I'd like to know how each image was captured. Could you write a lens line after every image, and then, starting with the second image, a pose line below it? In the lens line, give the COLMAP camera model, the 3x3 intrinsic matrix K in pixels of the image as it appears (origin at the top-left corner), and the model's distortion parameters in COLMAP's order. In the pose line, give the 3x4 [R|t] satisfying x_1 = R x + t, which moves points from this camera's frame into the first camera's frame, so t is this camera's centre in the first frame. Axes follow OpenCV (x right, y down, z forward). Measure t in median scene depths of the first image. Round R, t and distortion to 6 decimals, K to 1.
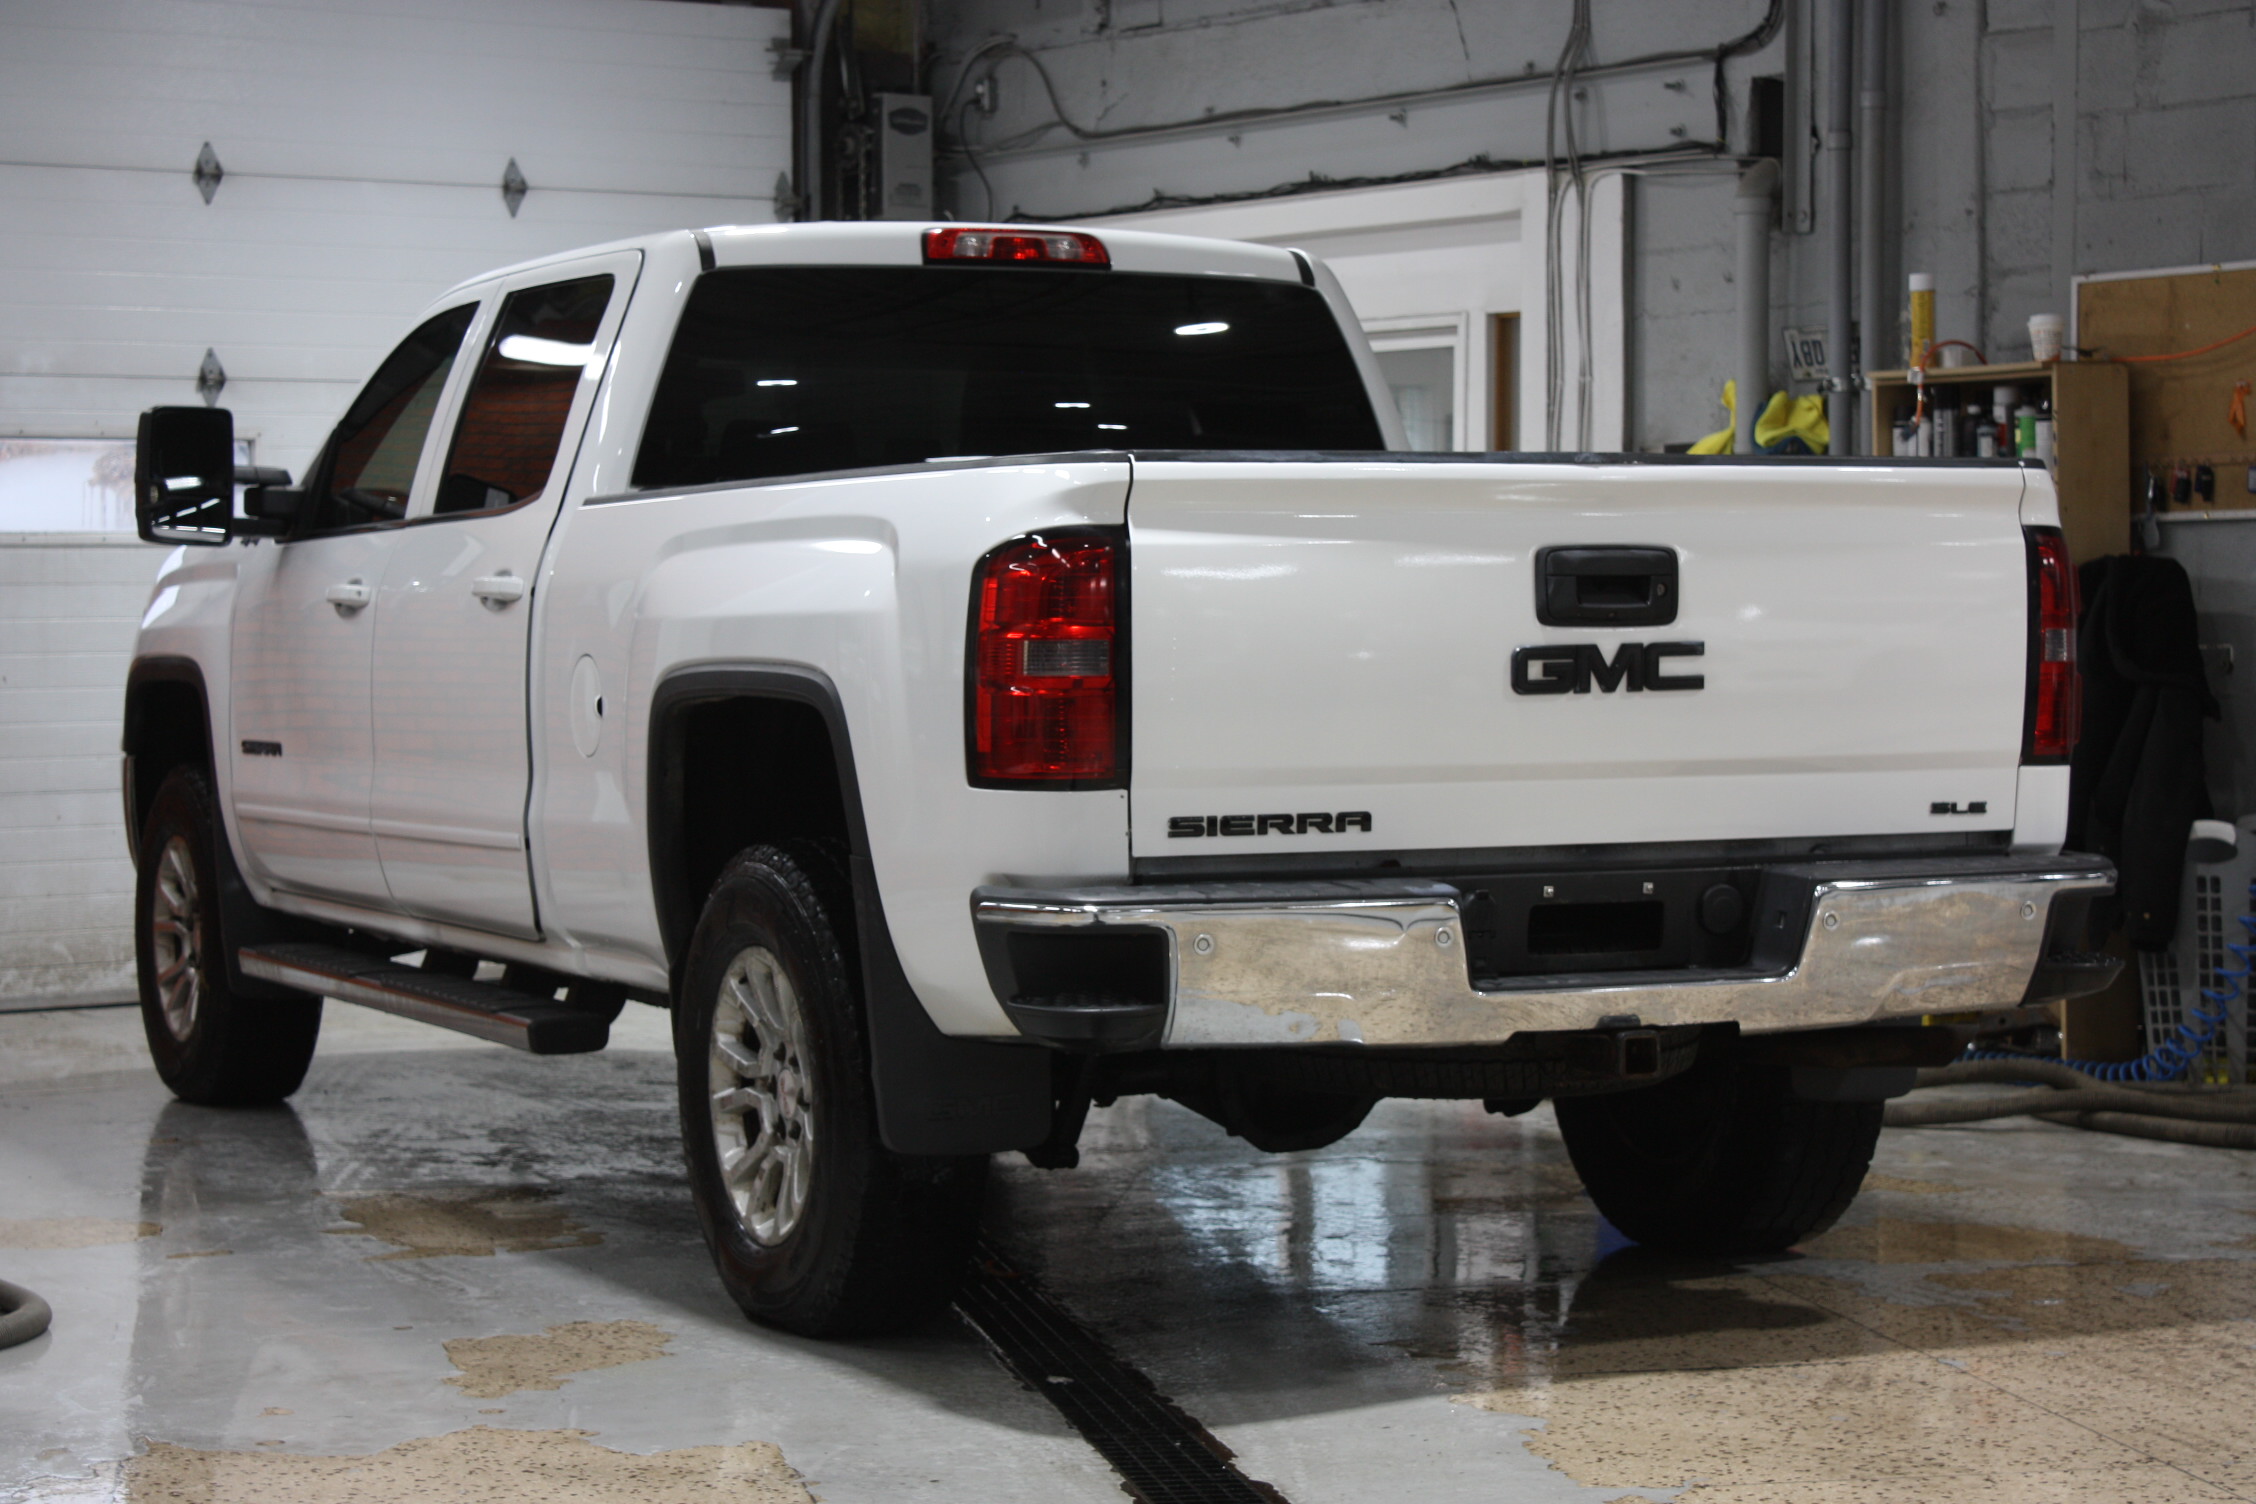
lens RADIAL K [[4732.4, 0, 1128.0], [0, 4732.4, 752.0], [0, 0, 1]] dist [0.055013, 0.142190]
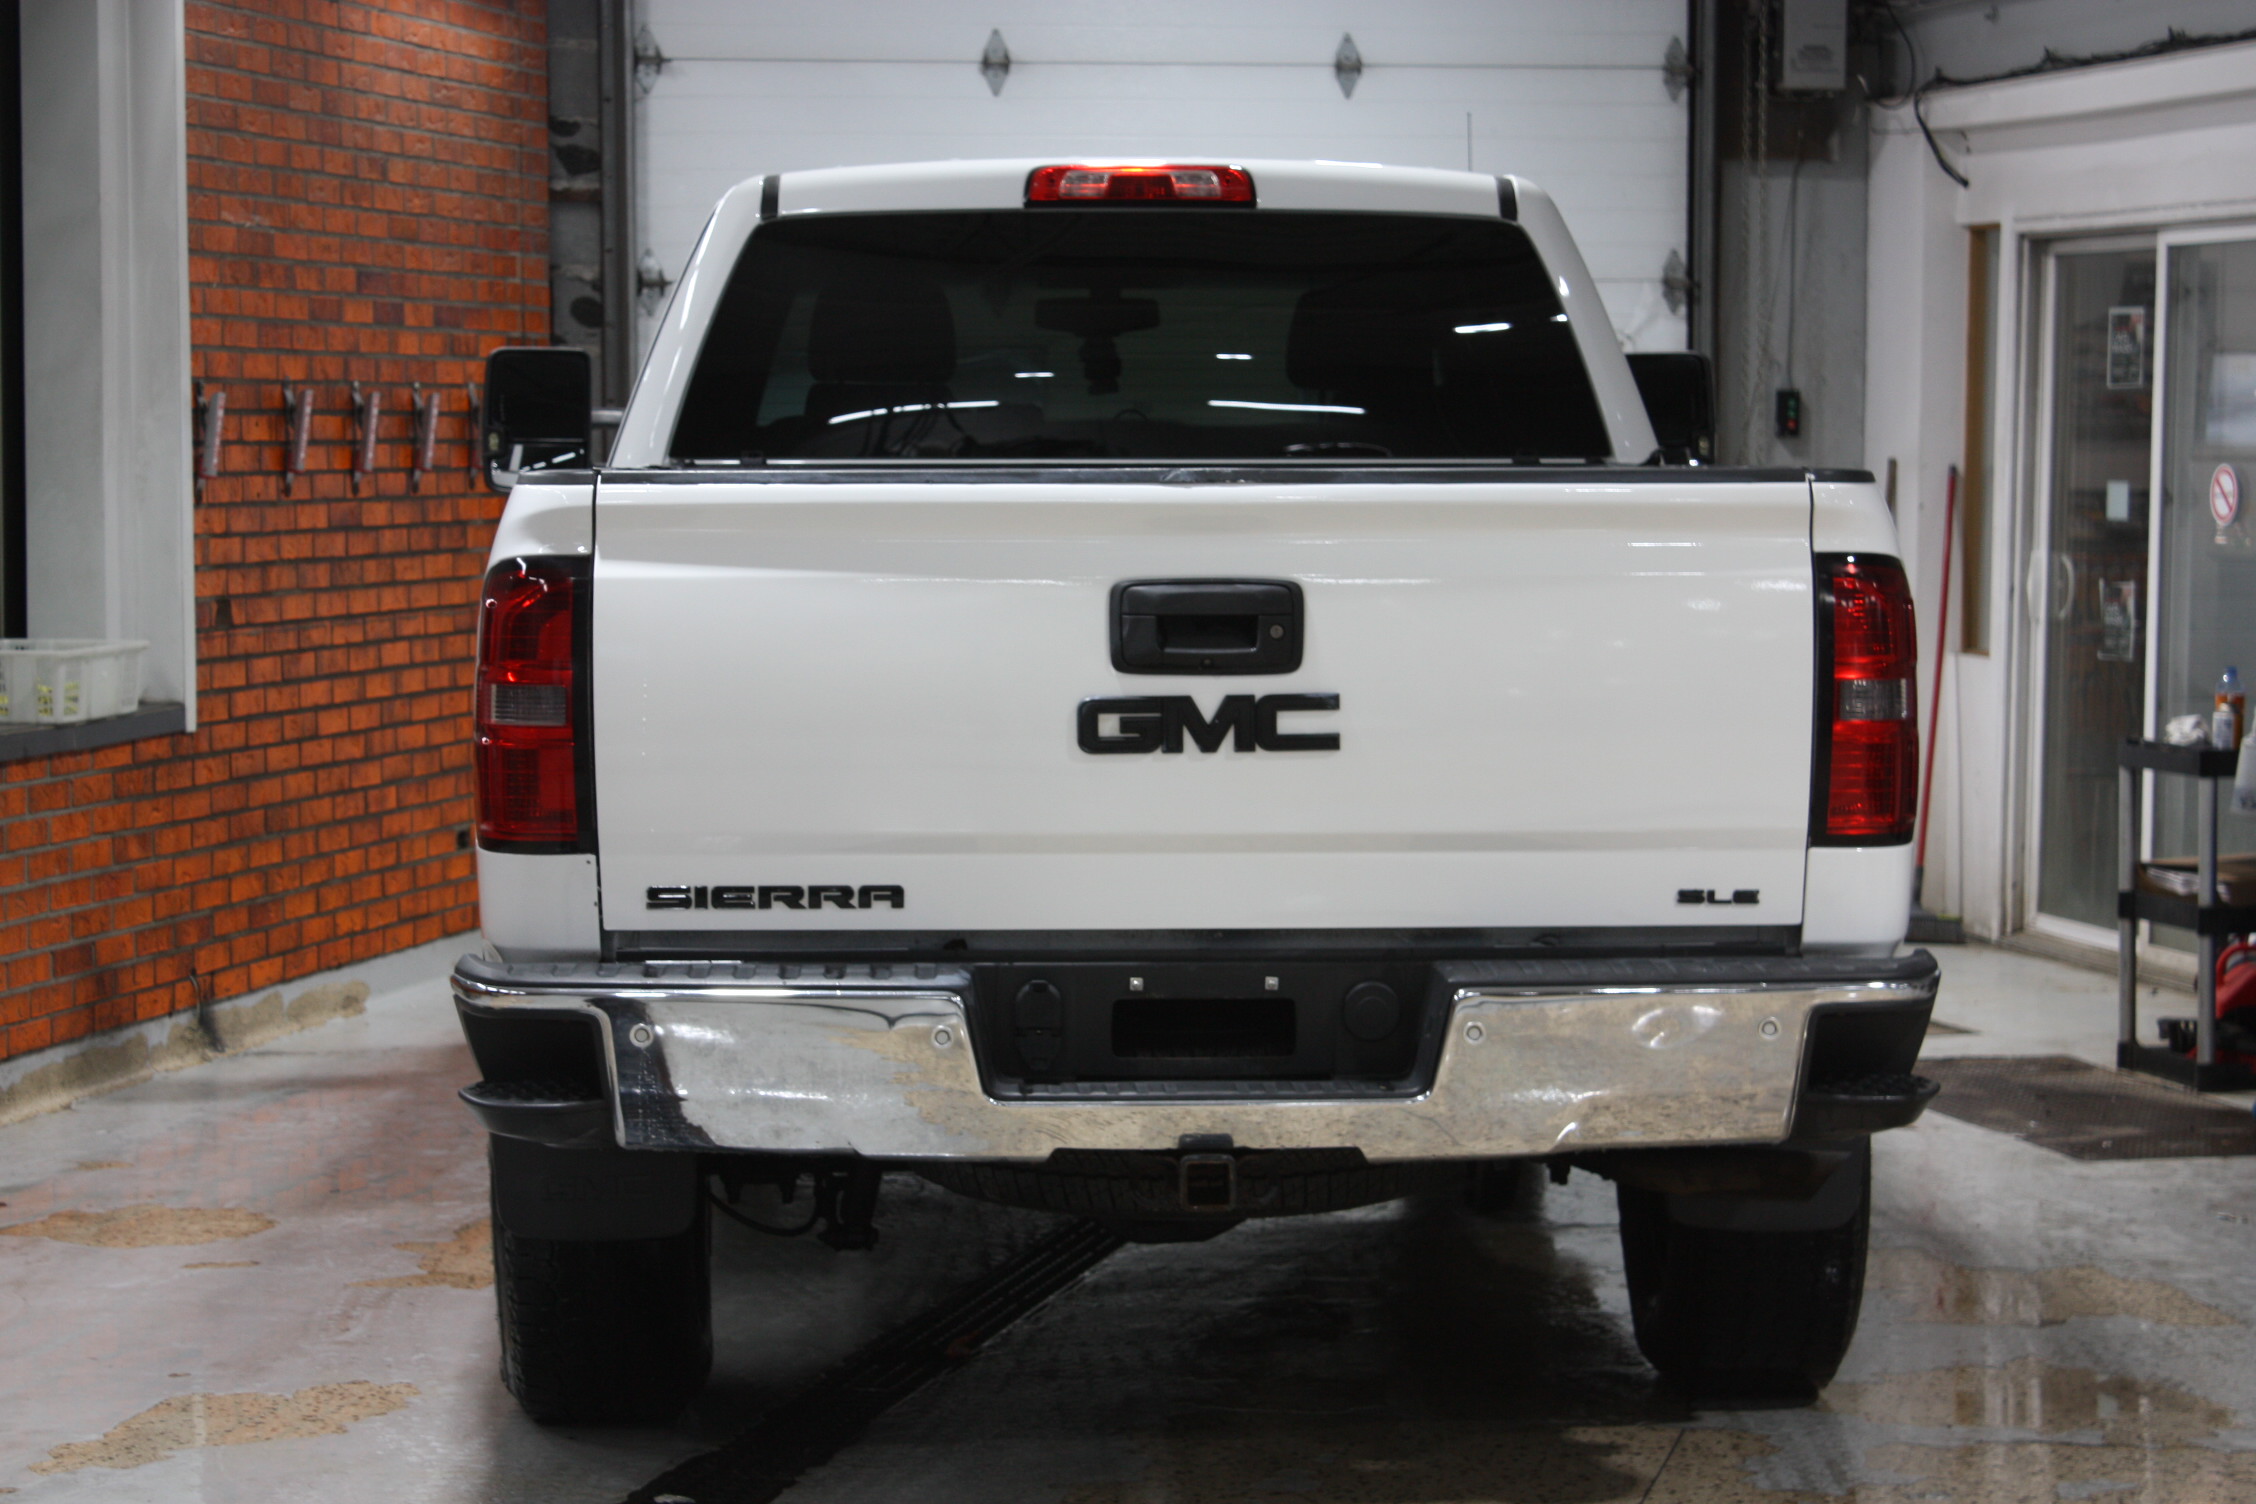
lens RADIAL K [[5086.9, 0, 1128.0], [0, 5086.9, 752.0], [0, 0, 1]] dist [0.038566, 0.555938]
pose [[0.919225, 0.030426, -0.392554, 0.445518], [-0.017023, 0.999149, 0.037578, -0.046629], [0.393363, -0.027861, 0.918961, 0.157418]]
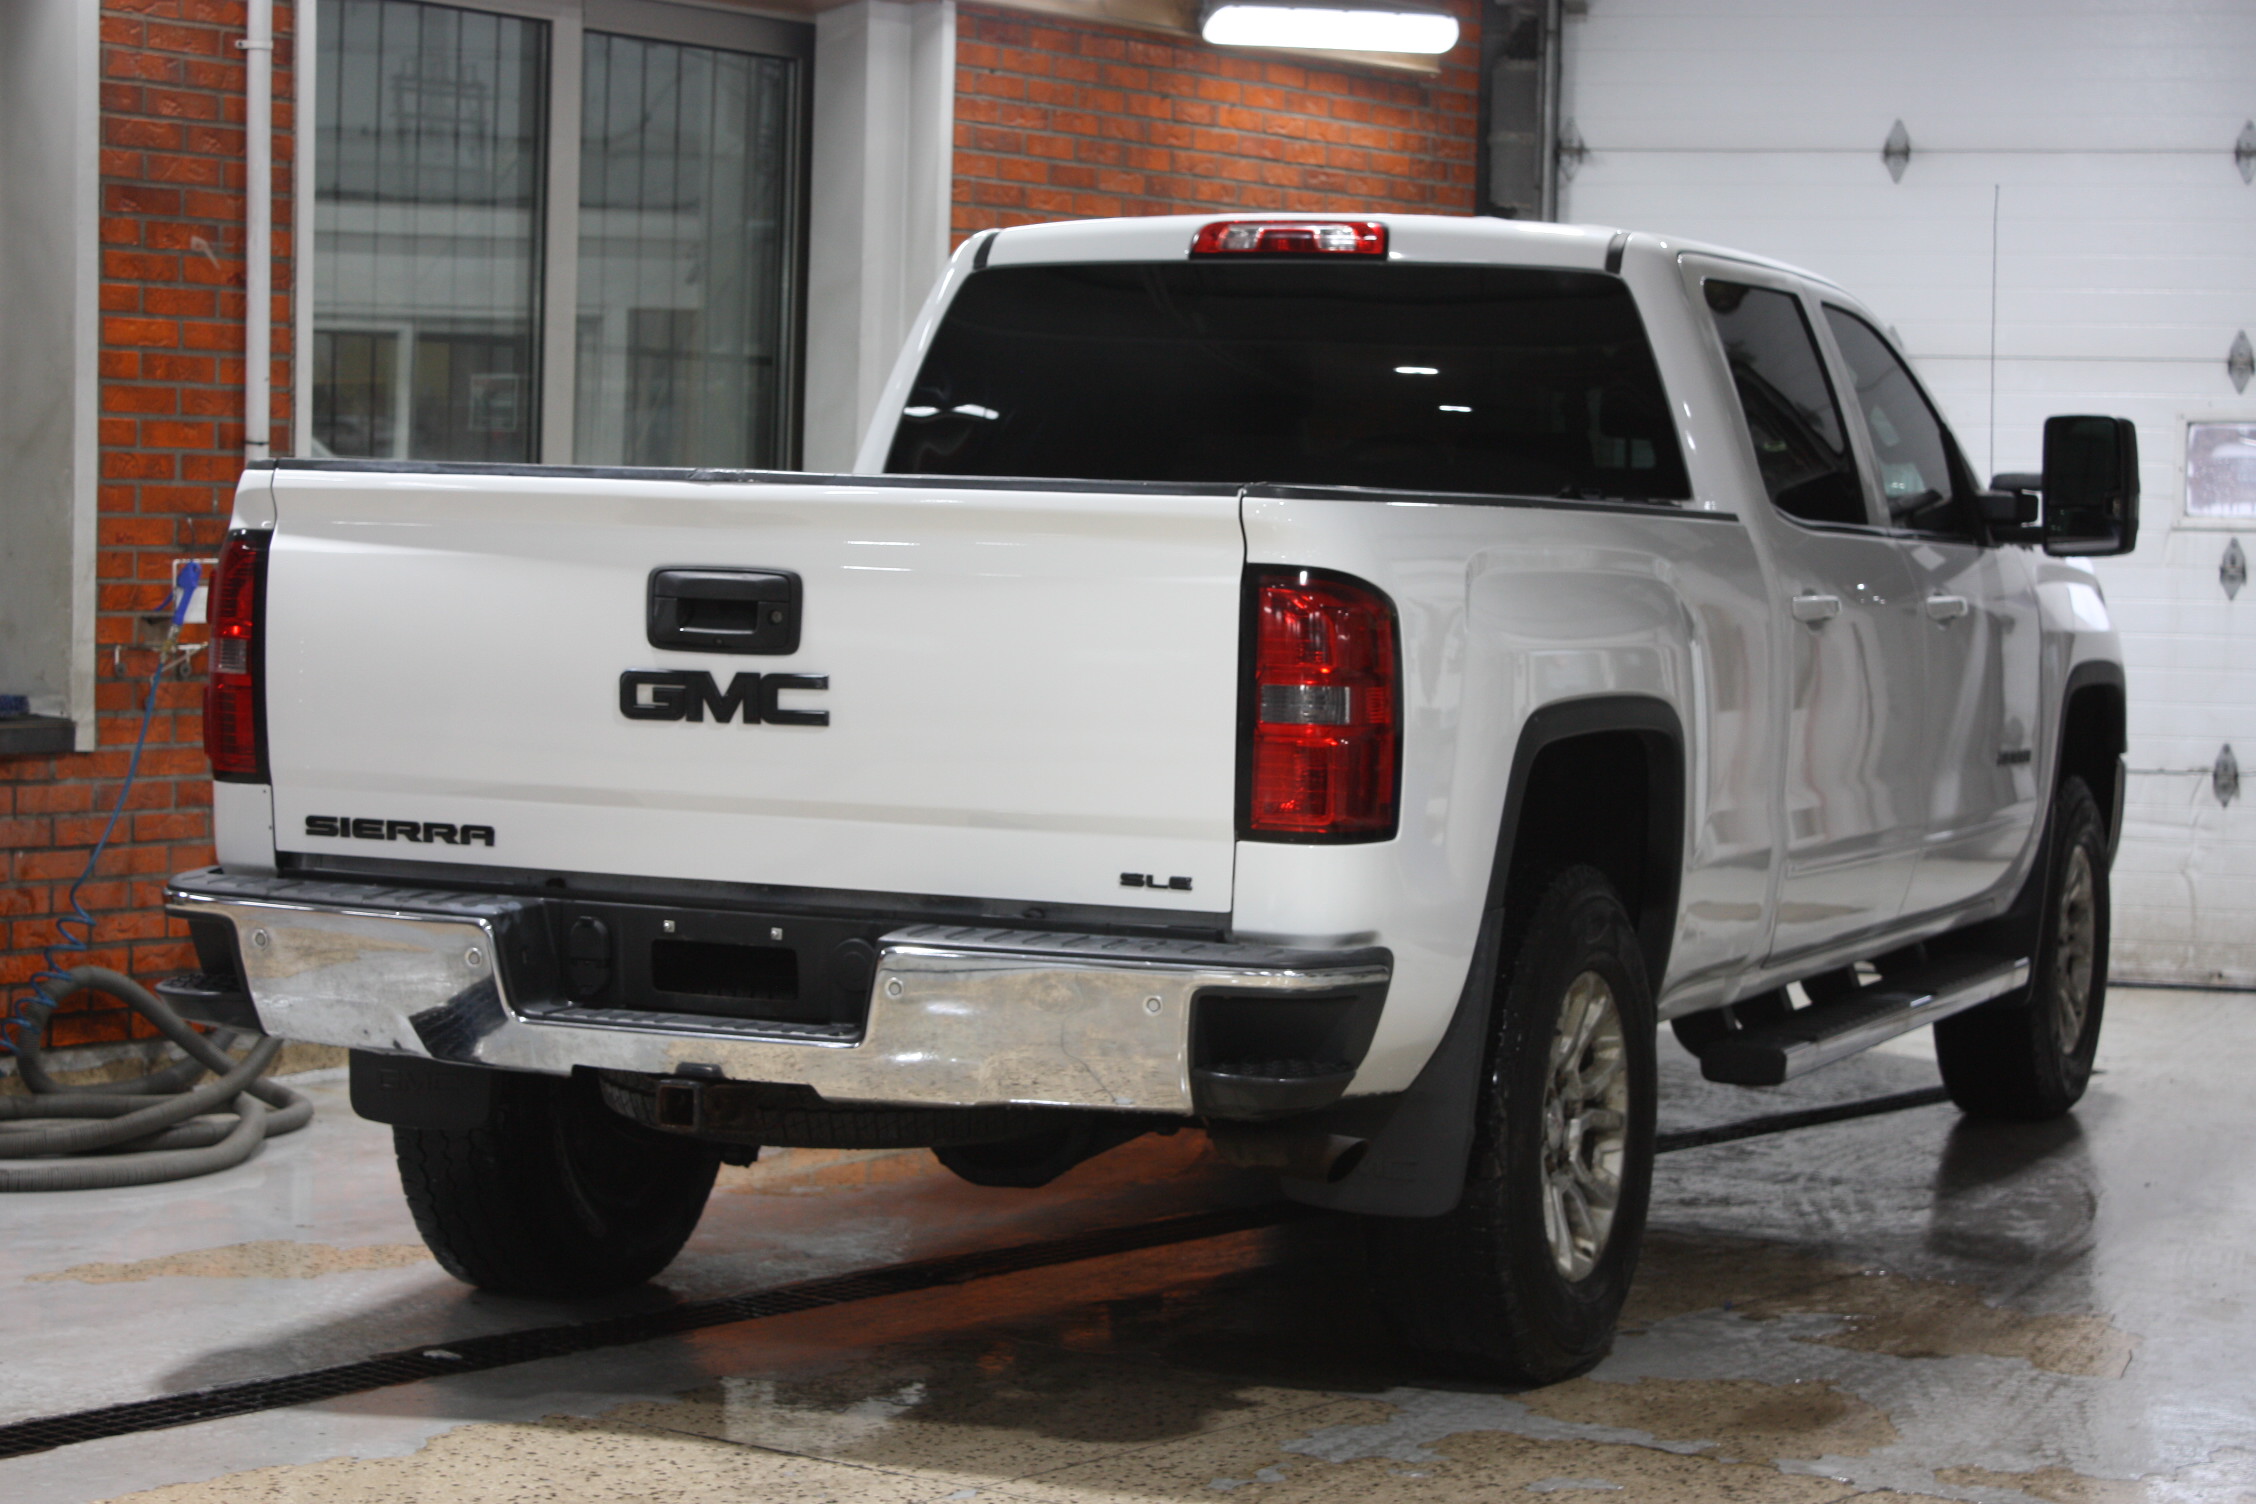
lens RADIAL K [[4638.8, 0, 1128.0], [0, 4638.8, 752.0], [0, 0, 1]] dist [0.033376, 0.291328]
pose [[0.664751, 0.066053, -0.744139, 0.846508], [-0.056020, 0.997686, 0.038515, -0.047050], [0.744962, 0.016084, 0.666913, 0.440941]]
